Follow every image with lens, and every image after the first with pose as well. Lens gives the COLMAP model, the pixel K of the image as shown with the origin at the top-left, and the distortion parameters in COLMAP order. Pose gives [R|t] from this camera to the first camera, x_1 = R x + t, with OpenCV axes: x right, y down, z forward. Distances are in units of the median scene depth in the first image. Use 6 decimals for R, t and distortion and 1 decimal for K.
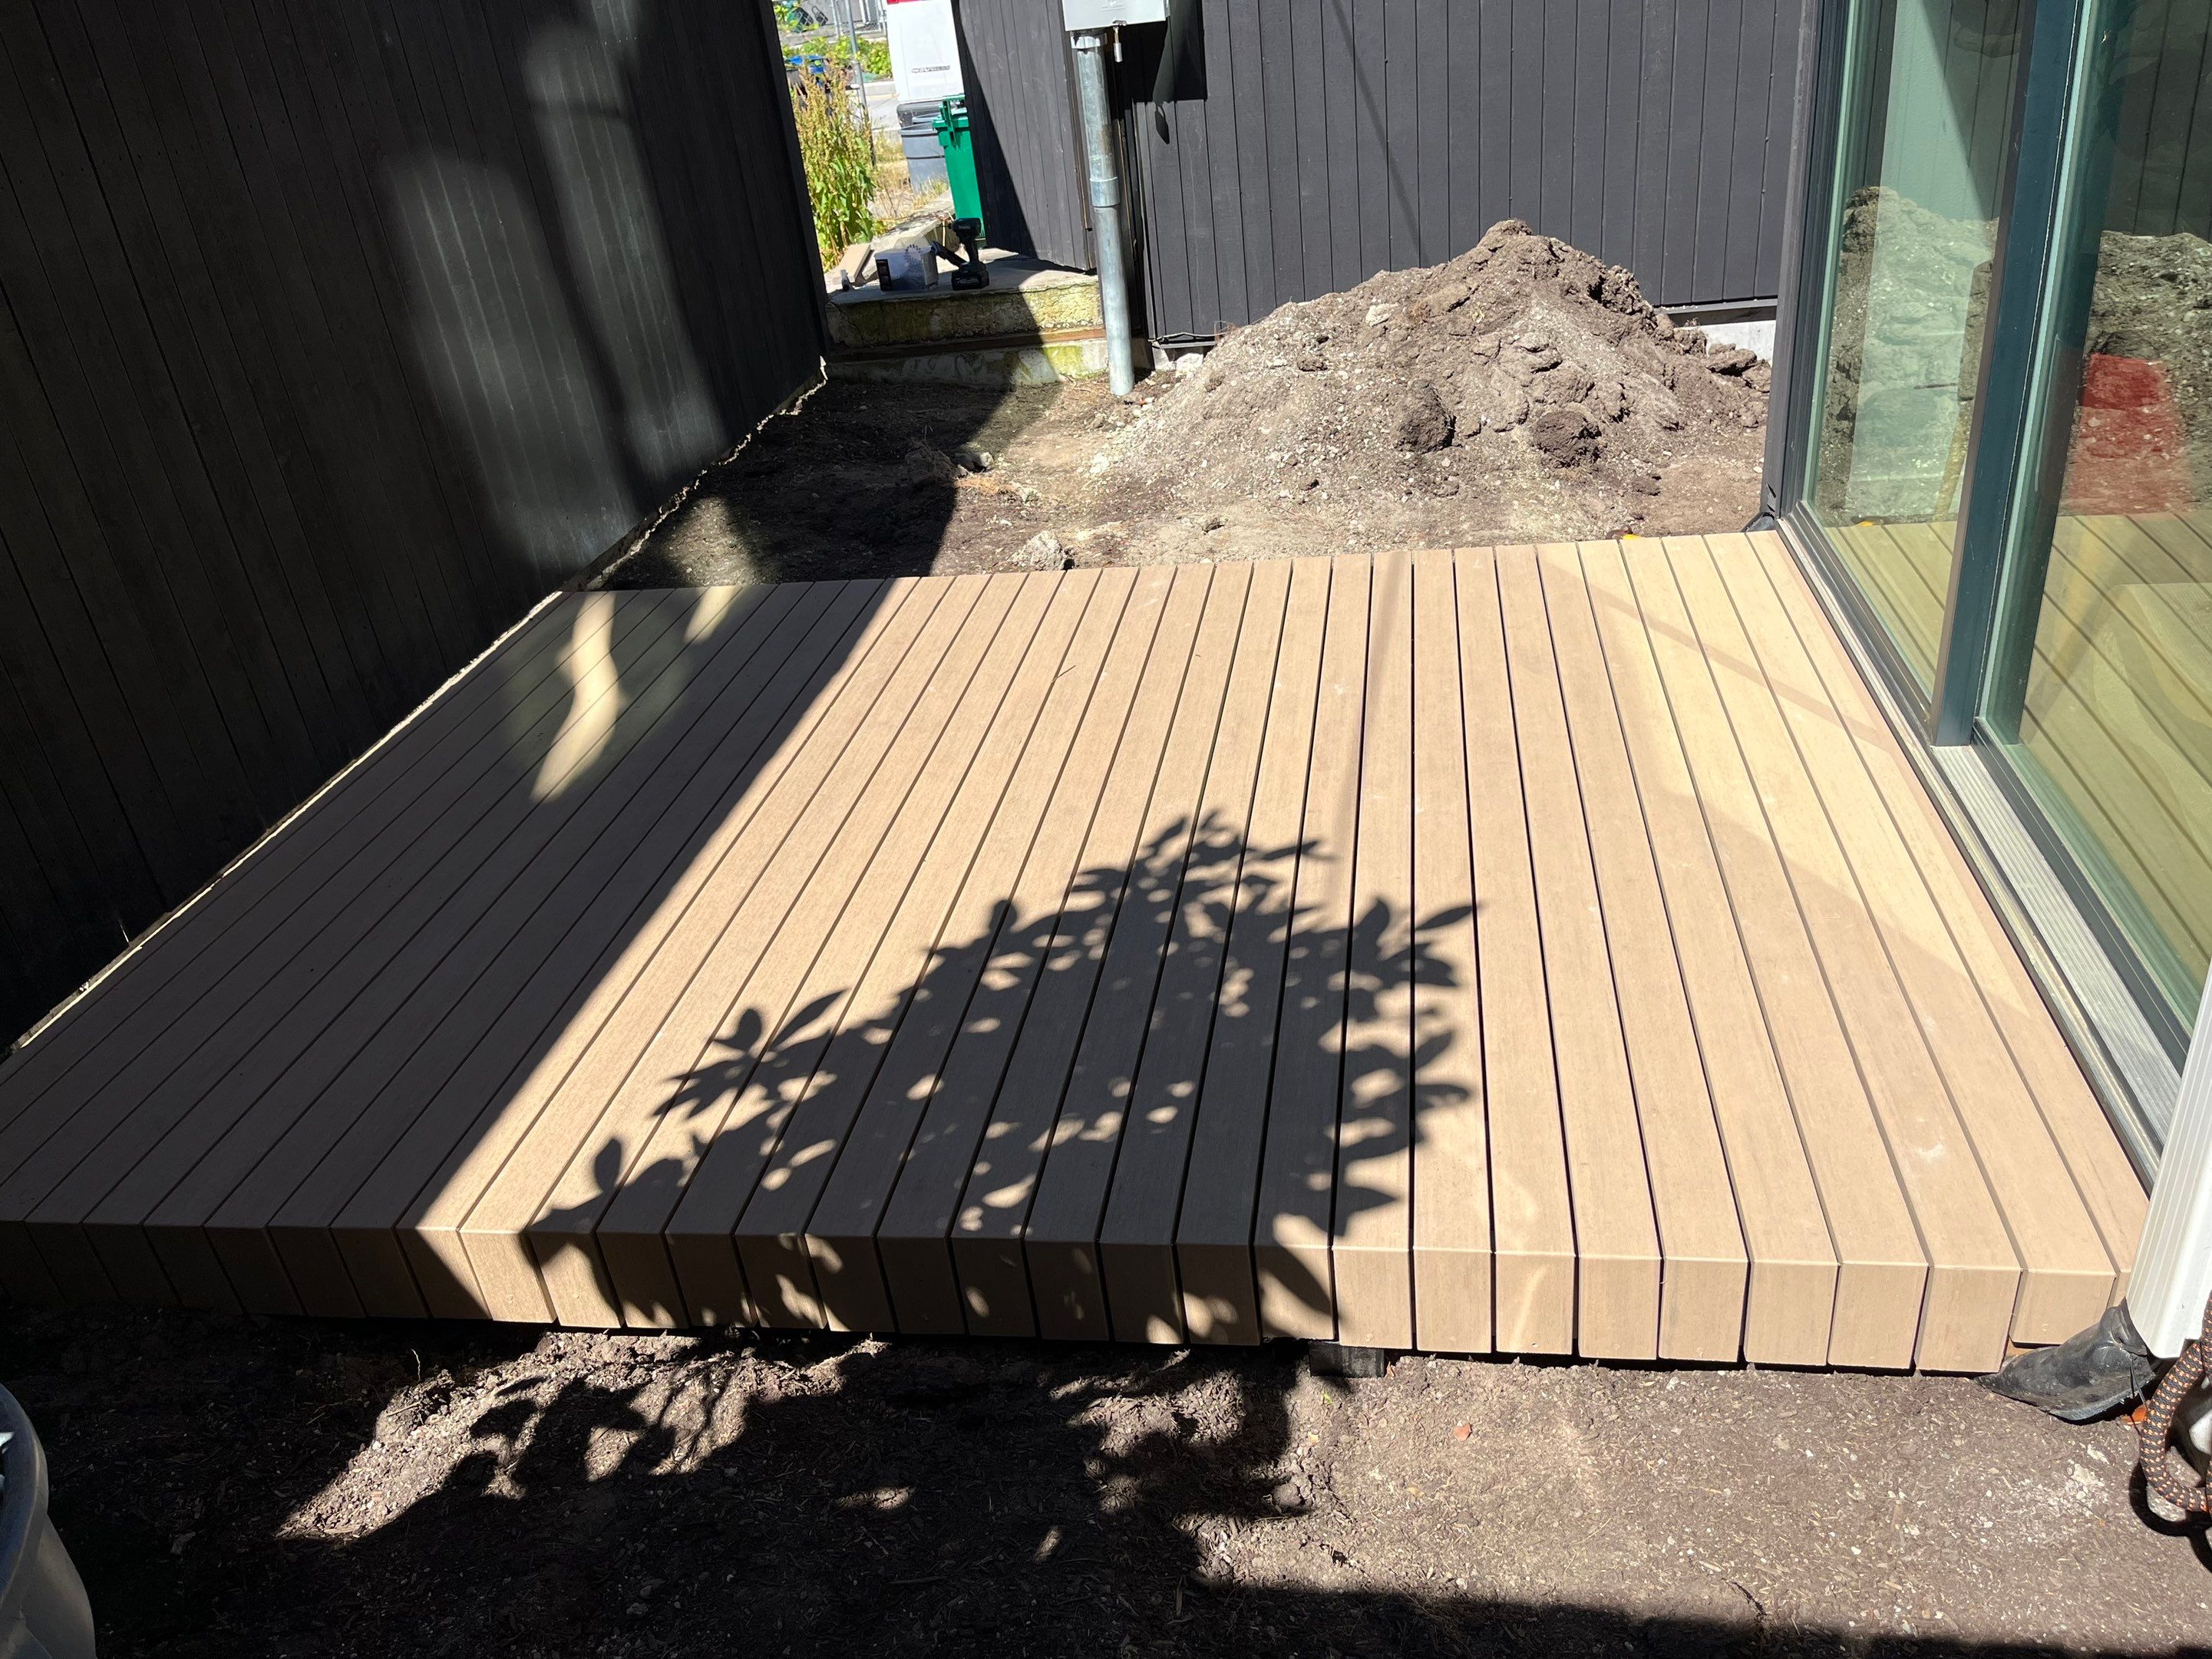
lens RADIAL K [[1681.6, 0, 1109.7], [0, 1681.6, 845.6], [0, 0, 1]] dist [0.049492, -0.072341]
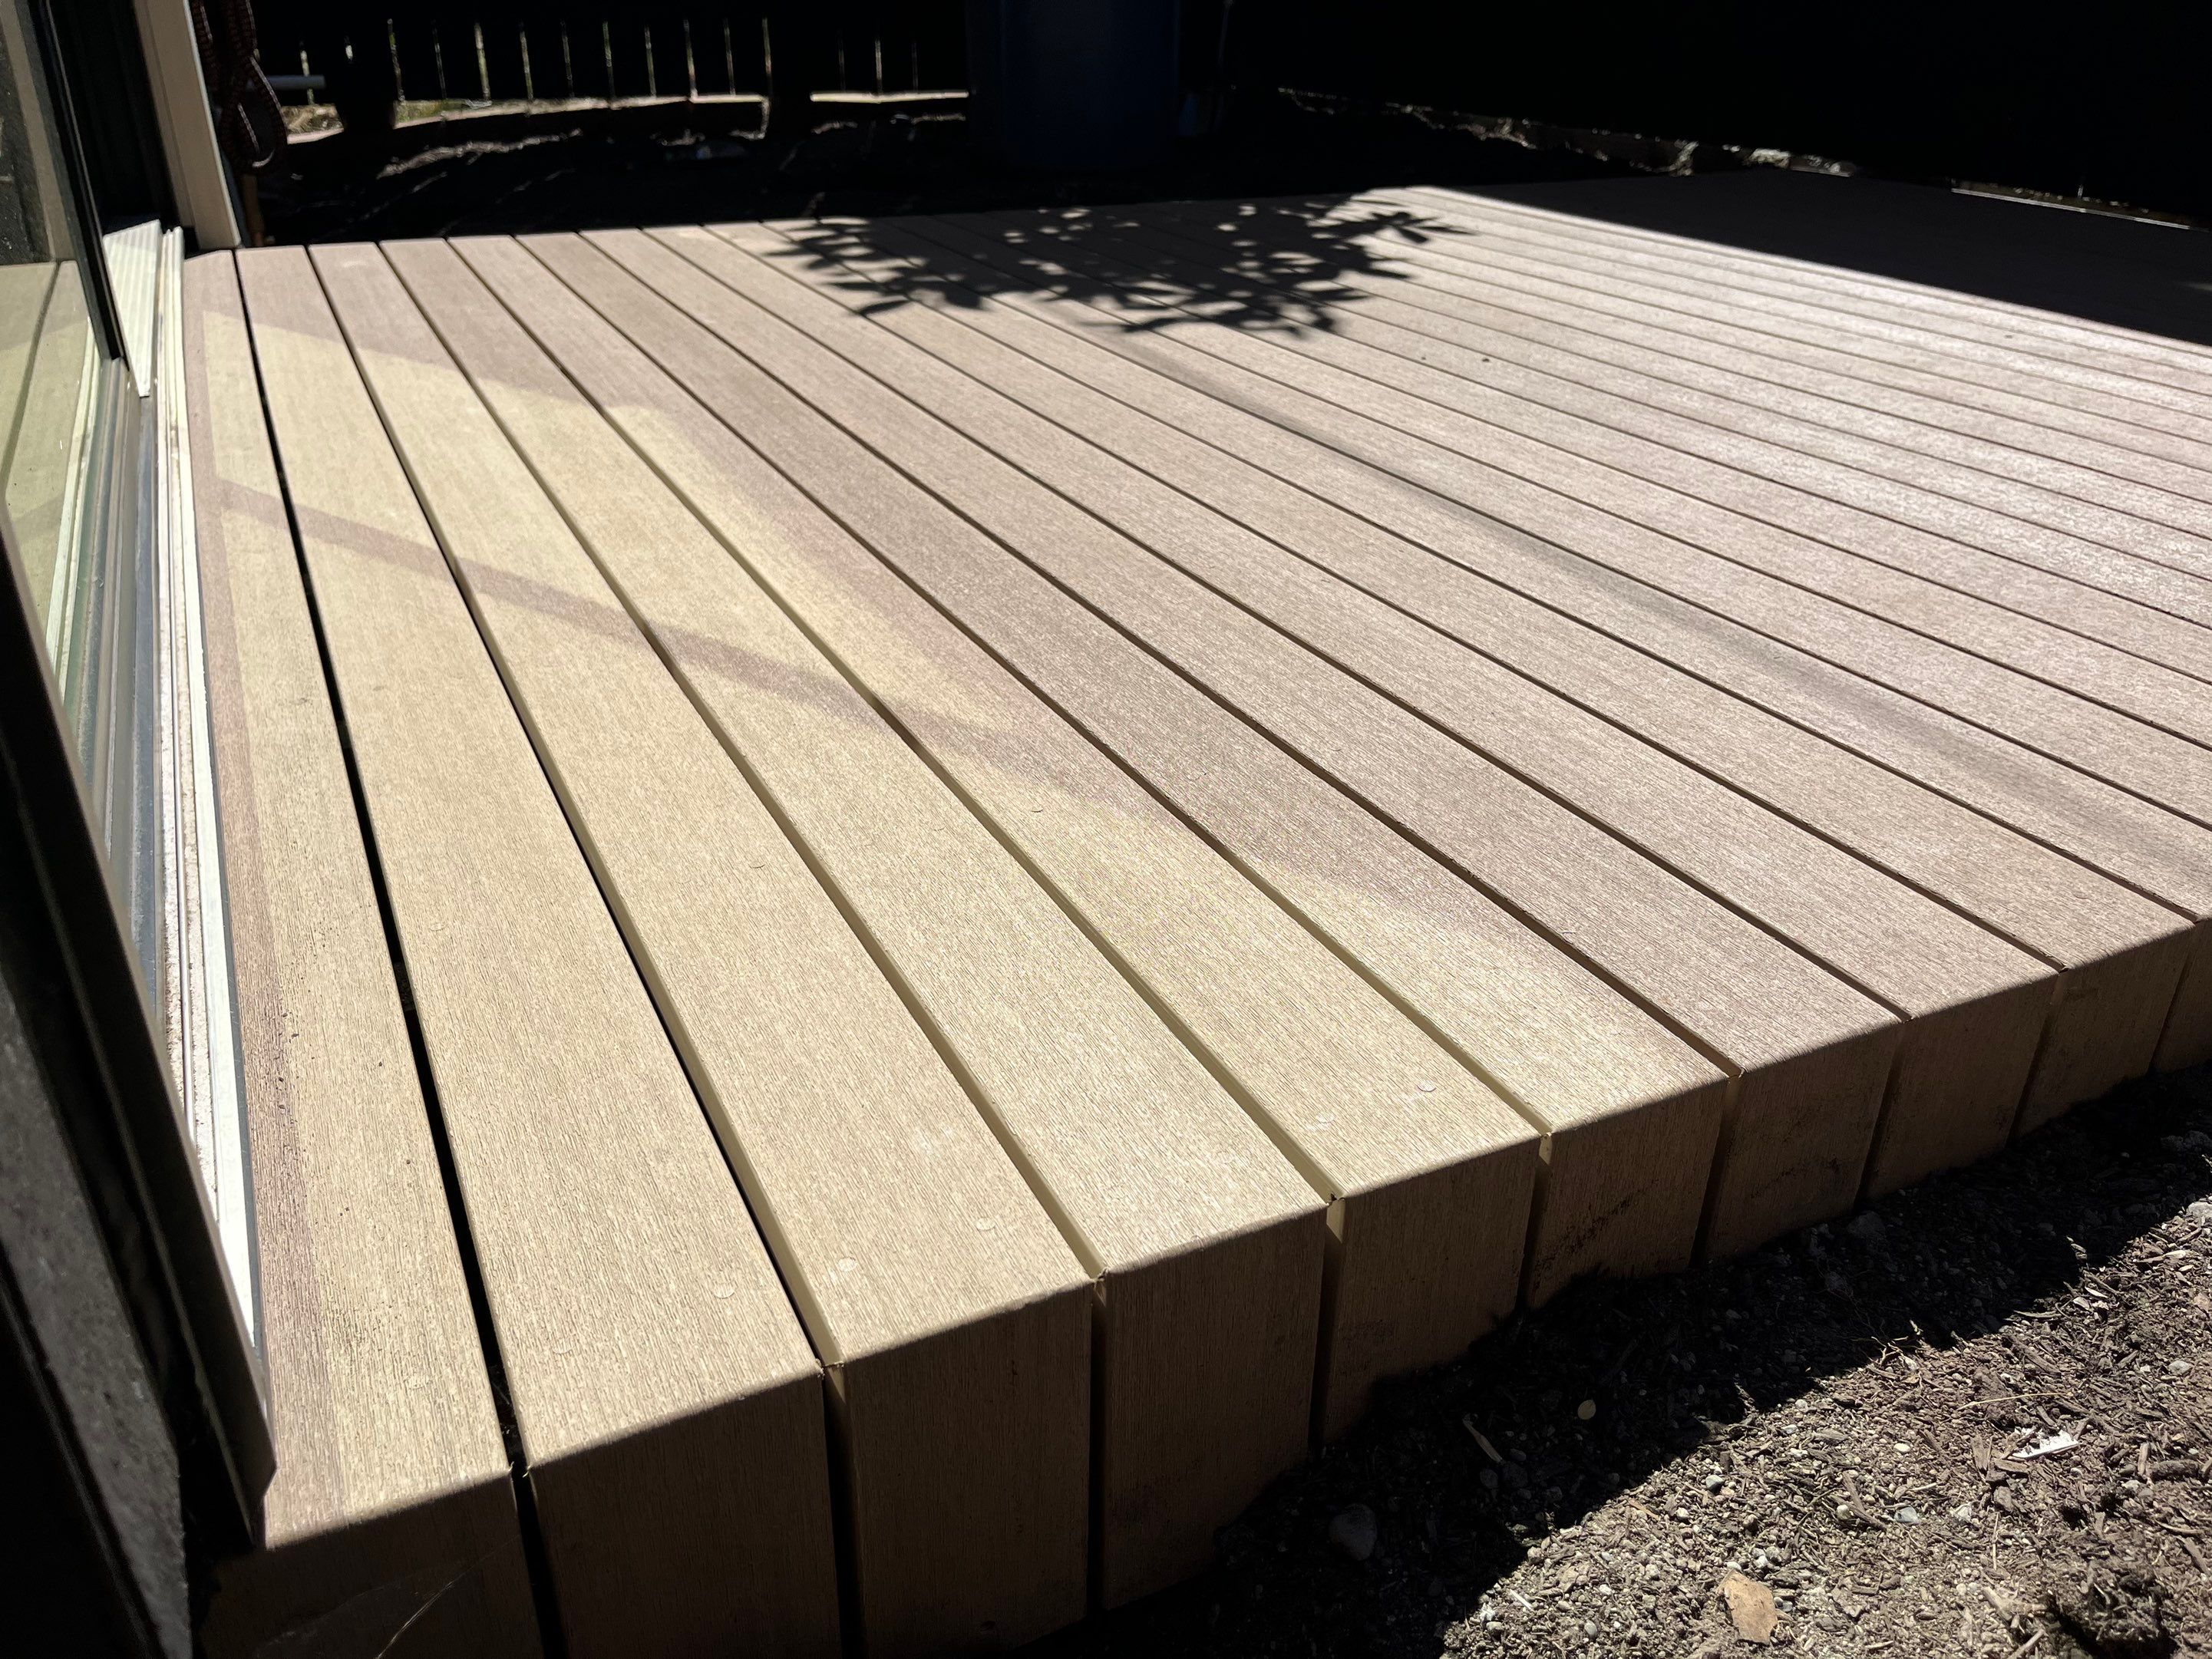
lens RADIAL K [[1681.6, 0, 1072.9], [0, 1681.6, 818.7], [0, 0, 1]] dist [0.049492, -0.072341]
pose [[-0.822607, 0.347055, -0.450411, 0.549217], [-0.199275, 0.565928, 0.800010, -0.459144], [0.532548, 0.747849, -0.396377, 1.490802]]
